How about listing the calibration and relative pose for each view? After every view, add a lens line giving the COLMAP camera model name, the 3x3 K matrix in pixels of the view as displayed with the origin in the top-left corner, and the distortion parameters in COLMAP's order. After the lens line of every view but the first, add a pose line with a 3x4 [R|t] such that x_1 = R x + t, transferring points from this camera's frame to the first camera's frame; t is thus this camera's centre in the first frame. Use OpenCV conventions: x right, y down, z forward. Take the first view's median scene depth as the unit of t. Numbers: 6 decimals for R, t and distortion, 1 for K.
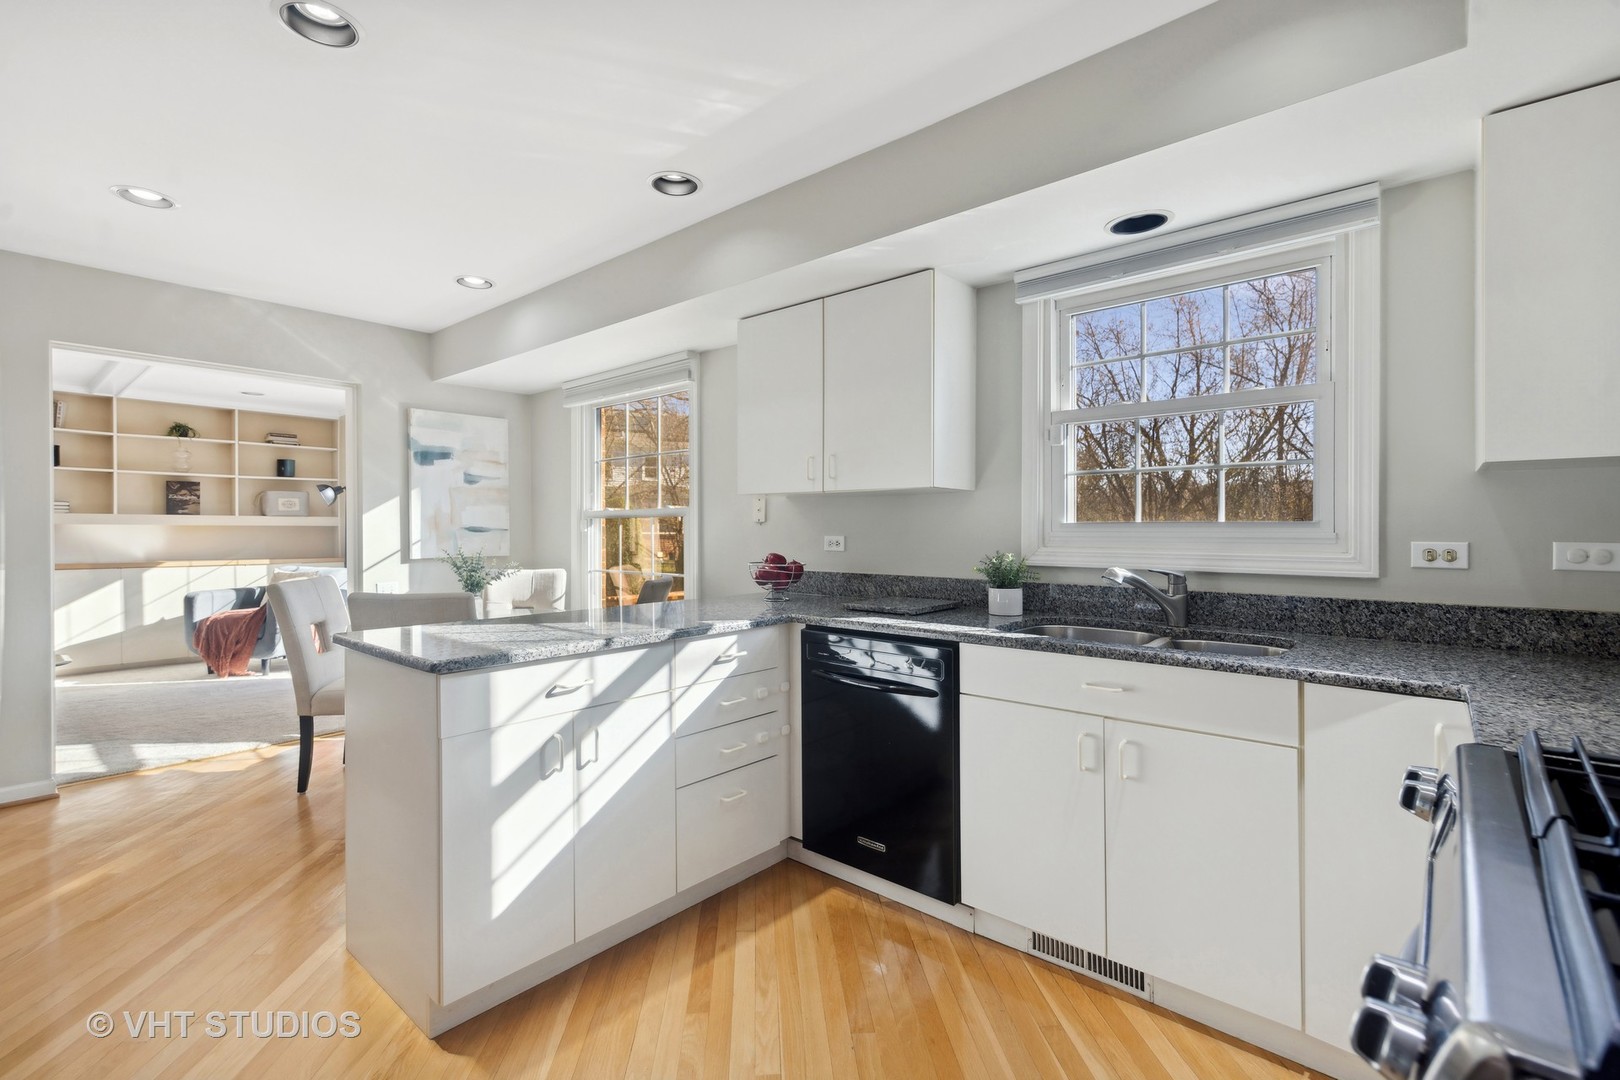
lens RADIAL K [[741.9, 0, 810.0], [0, 741.9, 540.0], [0, 0, 1]] dist [-0.001257, -0.000178]
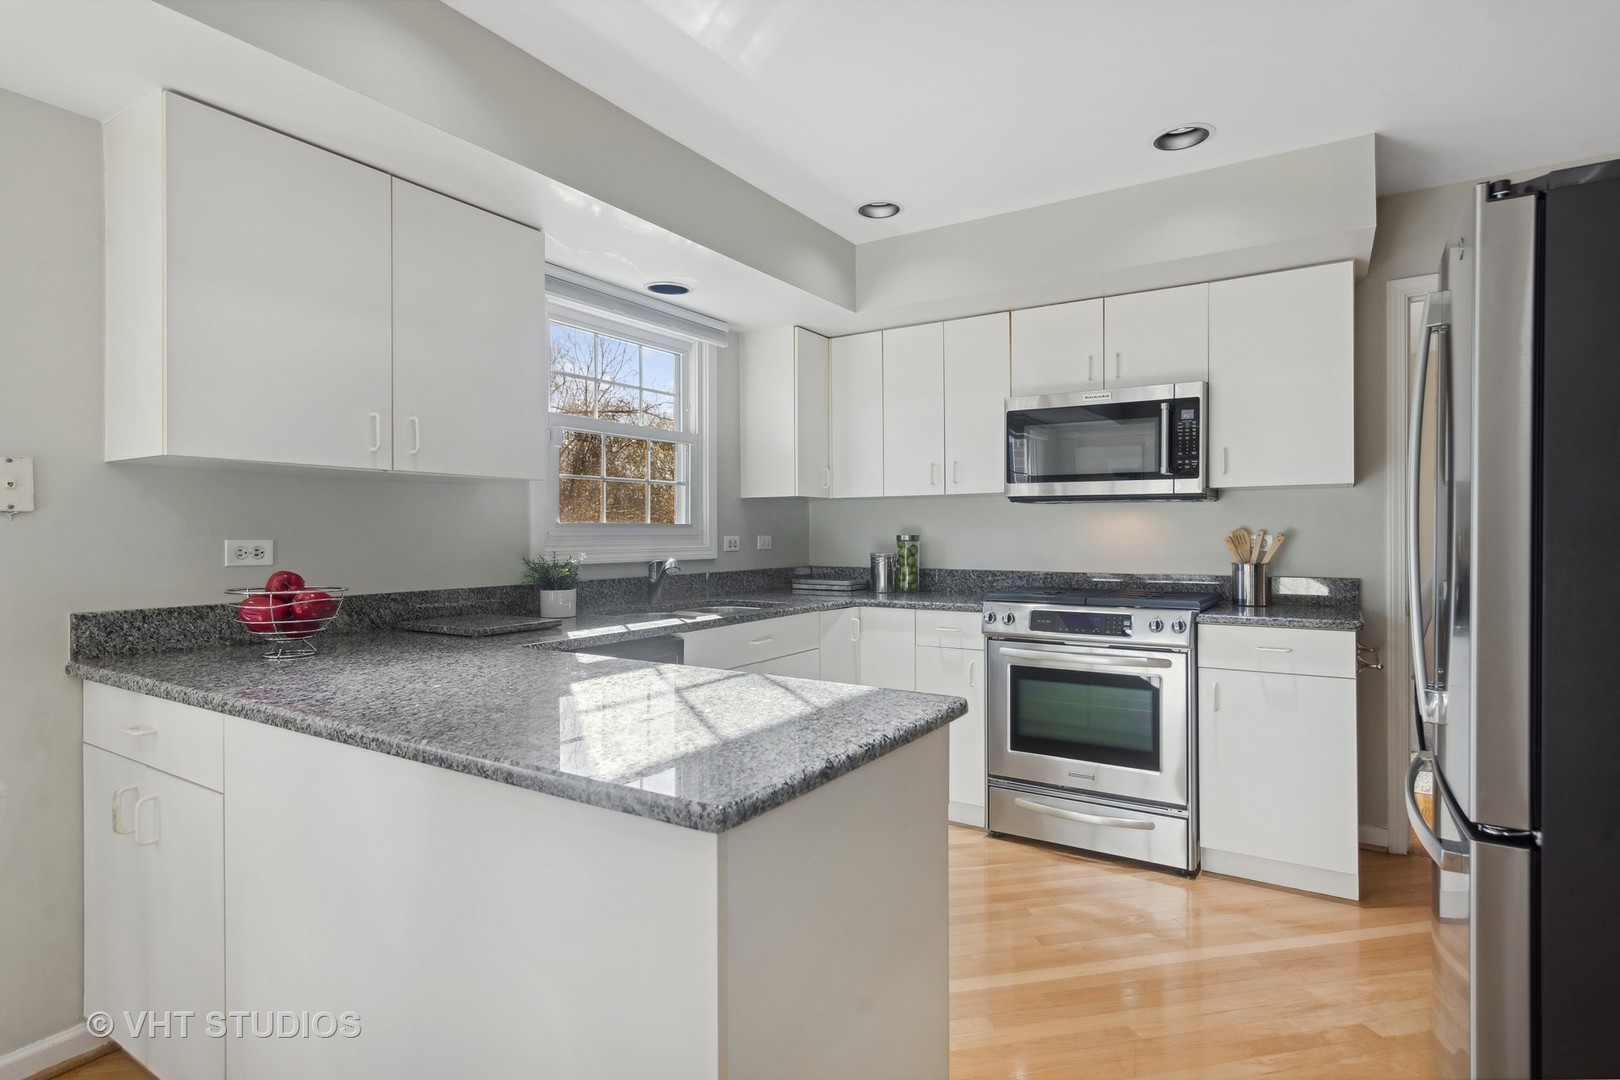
lens RADIAL K [[818.9, 0, 808.9], [0, 818.9, 537.1], [0, 0, 1]] dist [0.000381, 0.000120]
pose [[-0.181796, -0.010073, 0.983285, -0.955166], [0.010770, 0.999867, 0.012234, -0.014972], [-0.983277, 0.012814, -0.181664, 0.974830]]
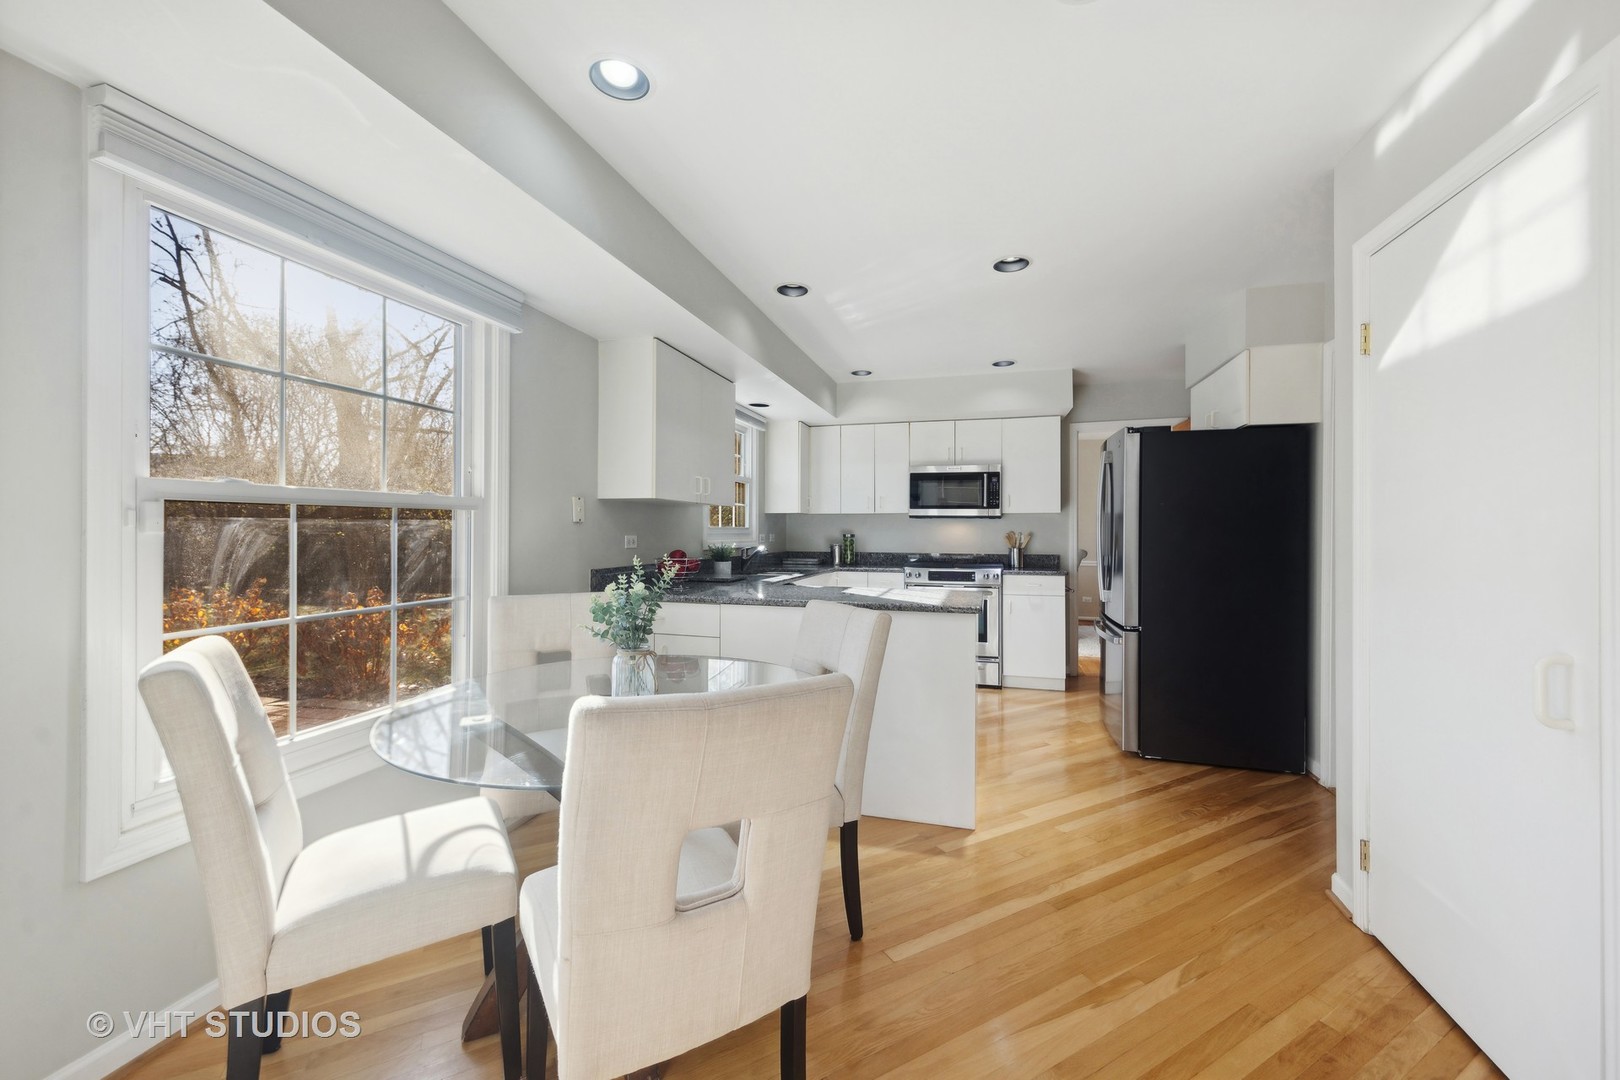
lens RADIAL K [[654.2, 0, 813.3], [0, 654.2, 530.6], [0, 0, 1]] dist [0.007313, 0.000033]
pose [[-0.483687, -0.005952, 0.875221, -1.451398], [0.002004, 0.999967, 0.007907, -0.029986], [-0.875239, 0.005578, -0.483659, 1.774322]]
